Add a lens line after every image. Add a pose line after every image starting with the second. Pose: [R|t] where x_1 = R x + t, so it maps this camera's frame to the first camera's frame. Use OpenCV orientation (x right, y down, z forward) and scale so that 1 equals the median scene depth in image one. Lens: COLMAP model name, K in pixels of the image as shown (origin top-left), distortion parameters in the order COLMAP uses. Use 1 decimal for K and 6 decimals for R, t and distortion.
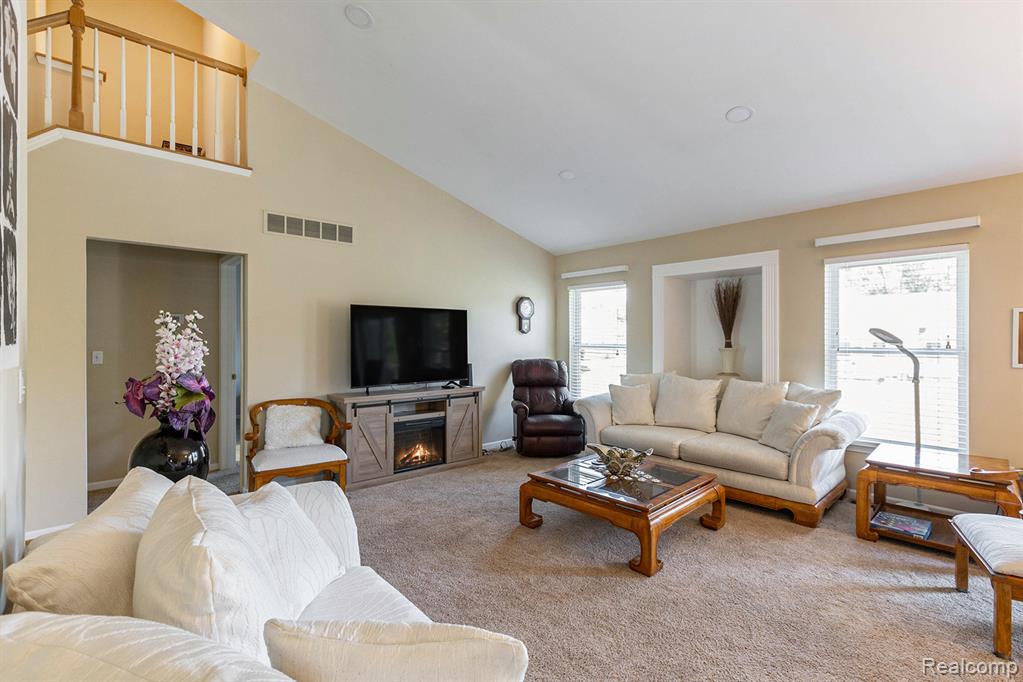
lens RADIAL K [[474.8, 0, 511.1], [0, 474.8, 330.1], [0, 0, 1]] dist [0.000534, 0.009014]
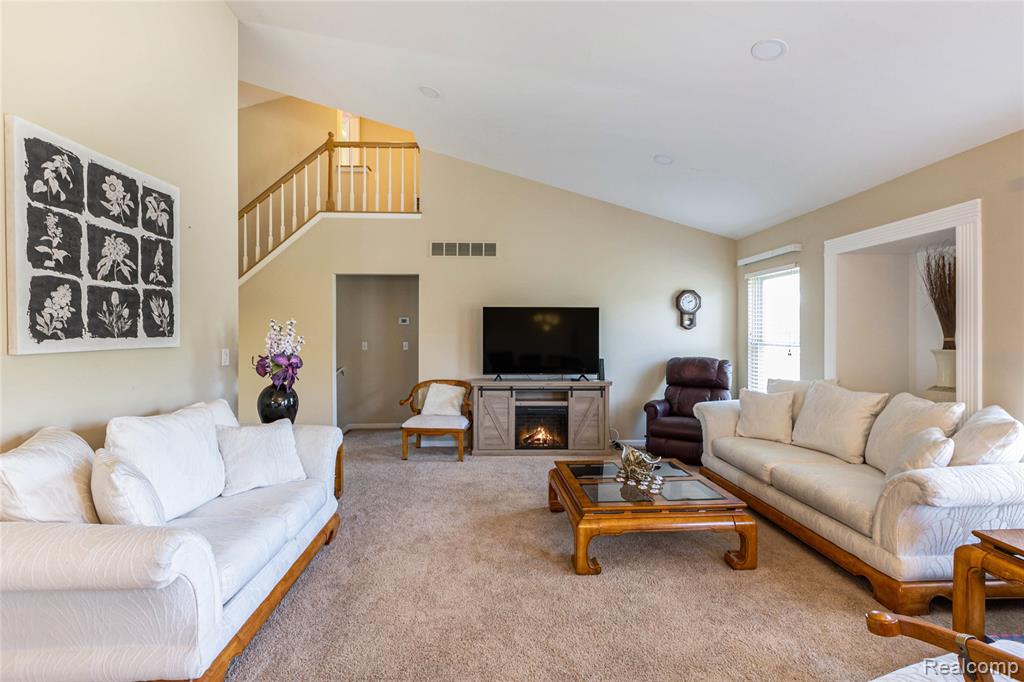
lens RADIAL K [[475.3, 0, 511.6], [0, 475.3, 330.1], [0, 0, 1]] dist [0.000534, 0.009014]
pose [[0.763208, -0.003138, -0.646145, 0.488692], [0.009514, 0.999934, 0.006382, -0.000823], [0.646083, -0.011018, 0.763188, 0.092624]]
